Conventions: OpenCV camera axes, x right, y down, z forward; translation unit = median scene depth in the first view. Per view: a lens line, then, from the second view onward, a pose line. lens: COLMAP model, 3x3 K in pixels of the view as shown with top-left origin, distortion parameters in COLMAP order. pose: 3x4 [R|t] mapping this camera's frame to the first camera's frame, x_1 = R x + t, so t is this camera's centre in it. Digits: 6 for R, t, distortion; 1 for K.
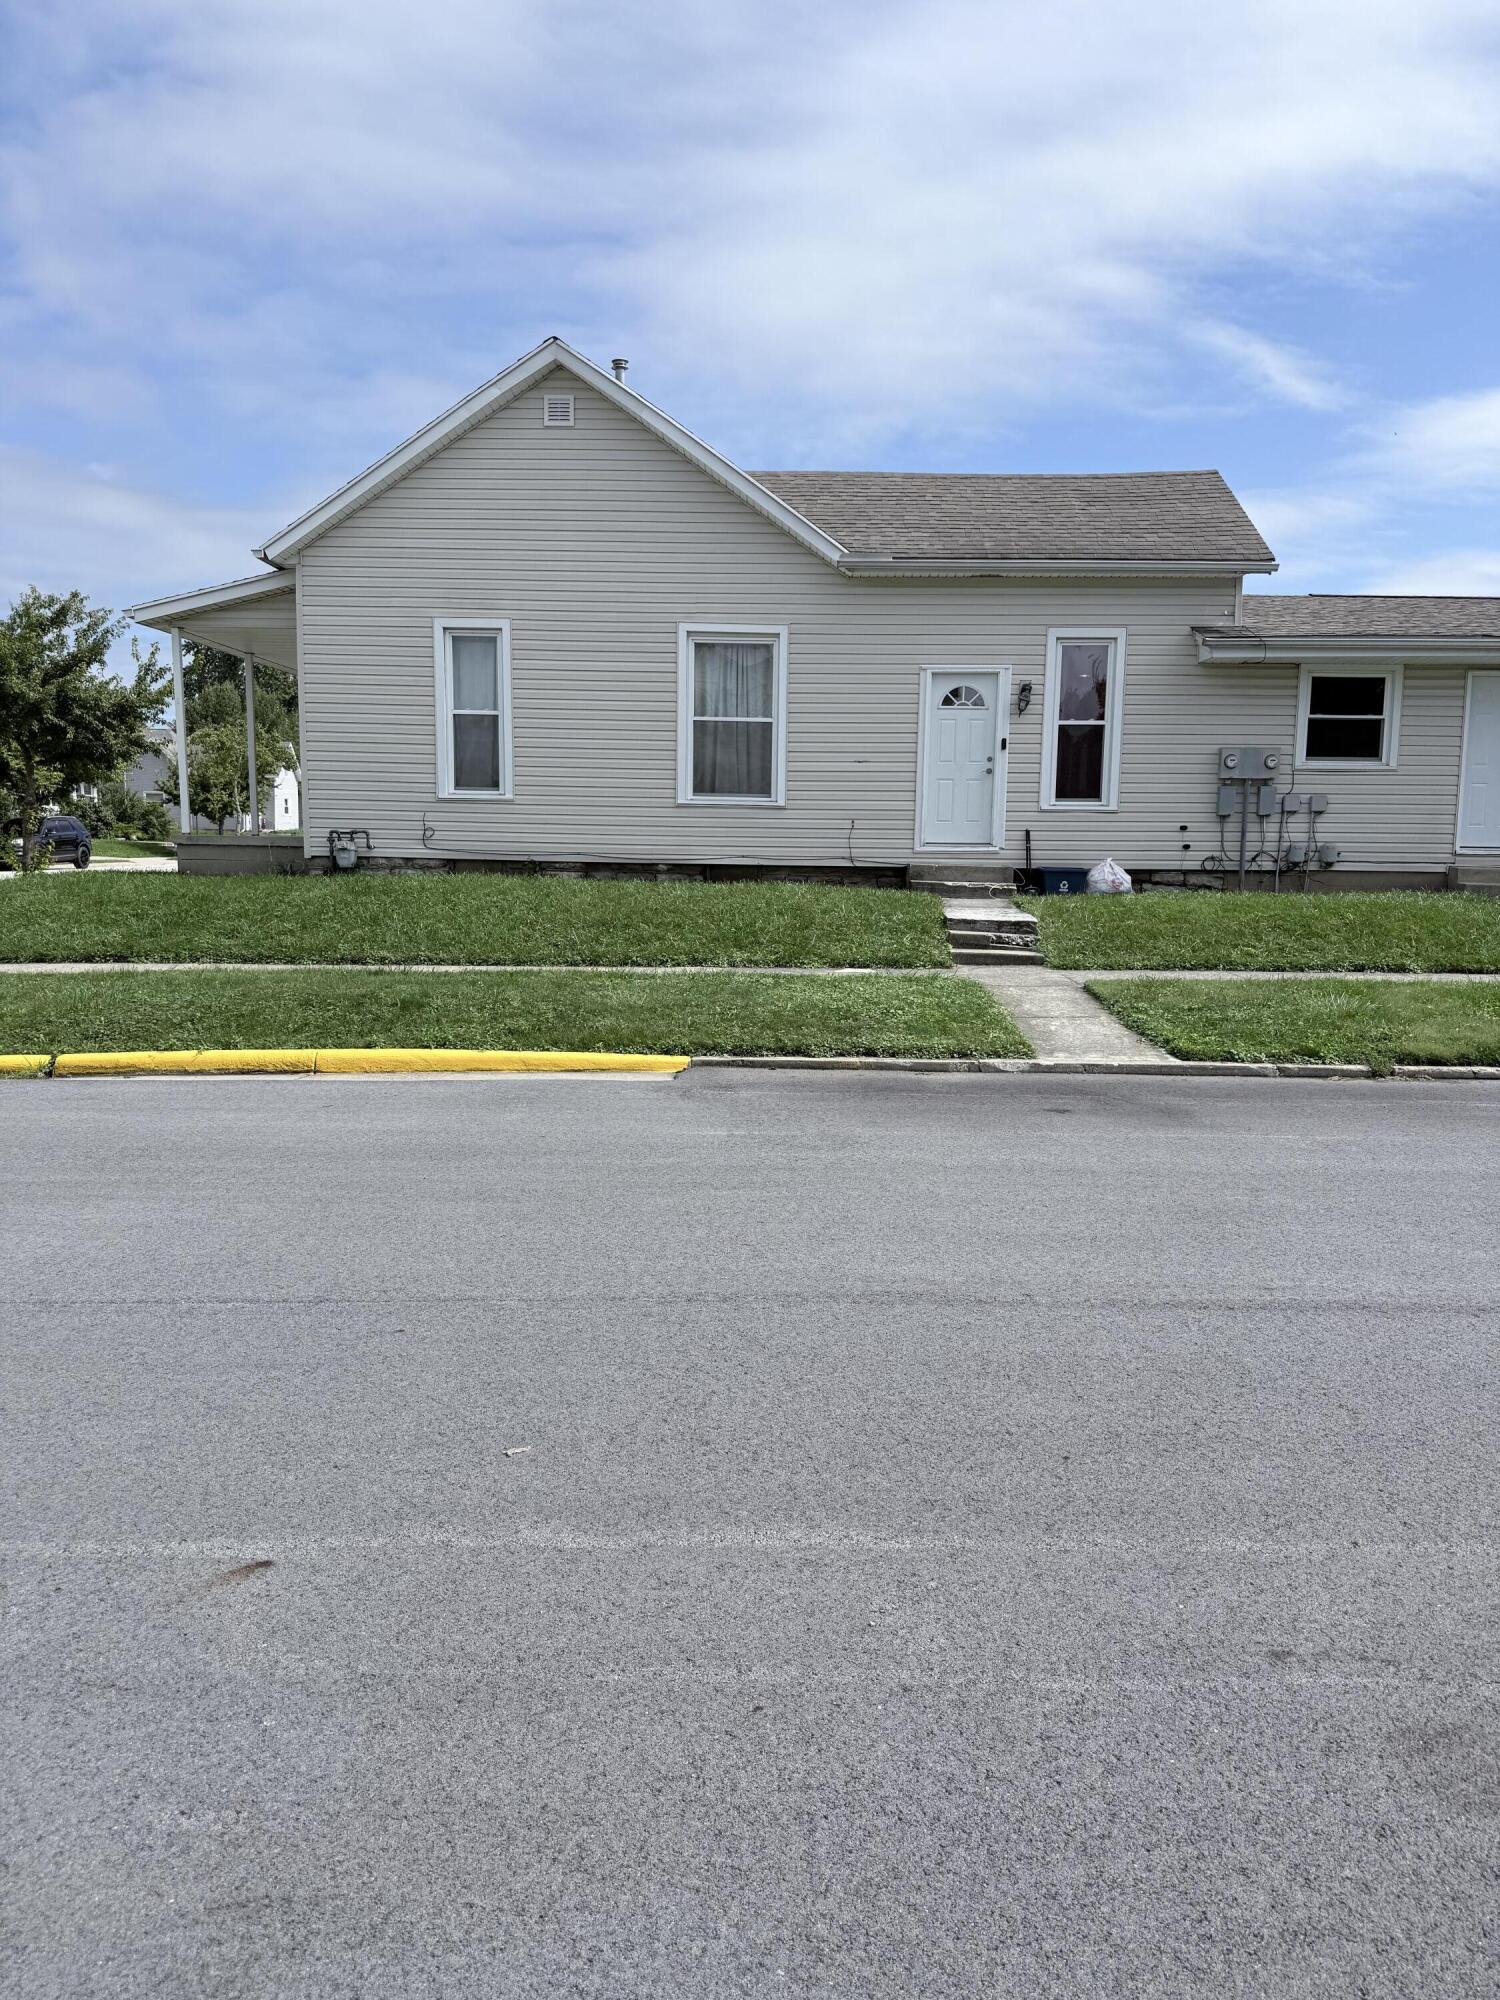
lens RADIAL K [[1412.0, 0, 749.9], [0, 1412.0, 995.9], [0, 0, 1]] dist [0.009327, -0.020372]
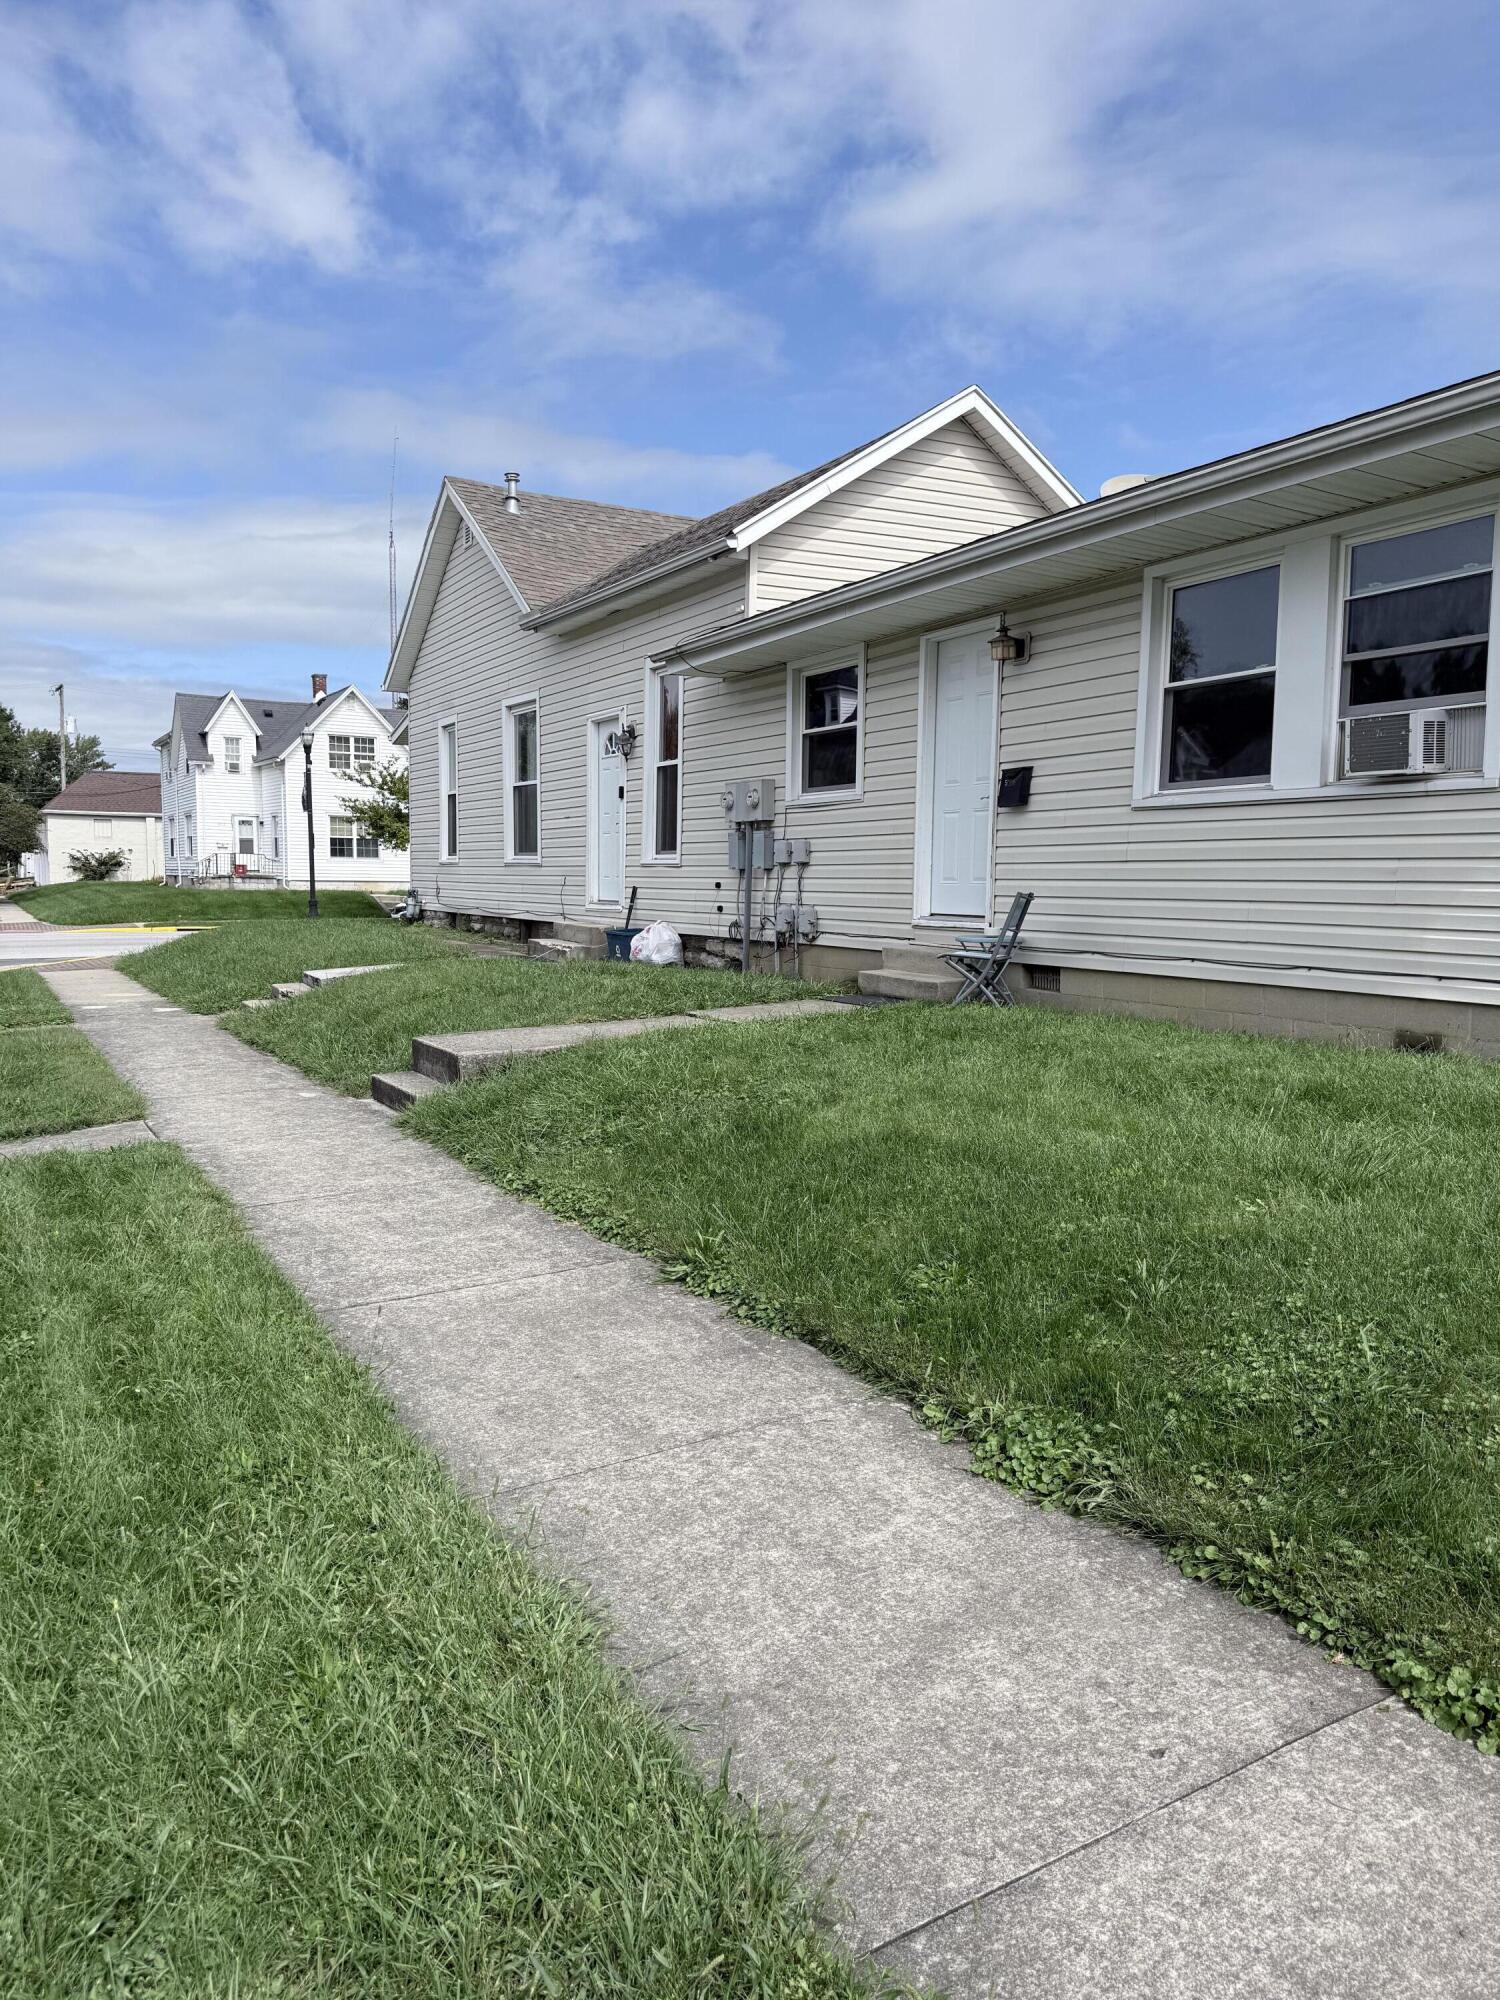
lens RADIAL K [[1412.0, 0, 750.6], [0, 1412.0, 1017.9], [0, 0, 1]] dist [0.009327, -0.020372]
pose [[0.493288, 0.083234, -0.865875, 1.013015], [-0.094385, 0.994656, 0.041843, -0.079482], [0.864730, 0.061085, 0.498508, 0.623719]]
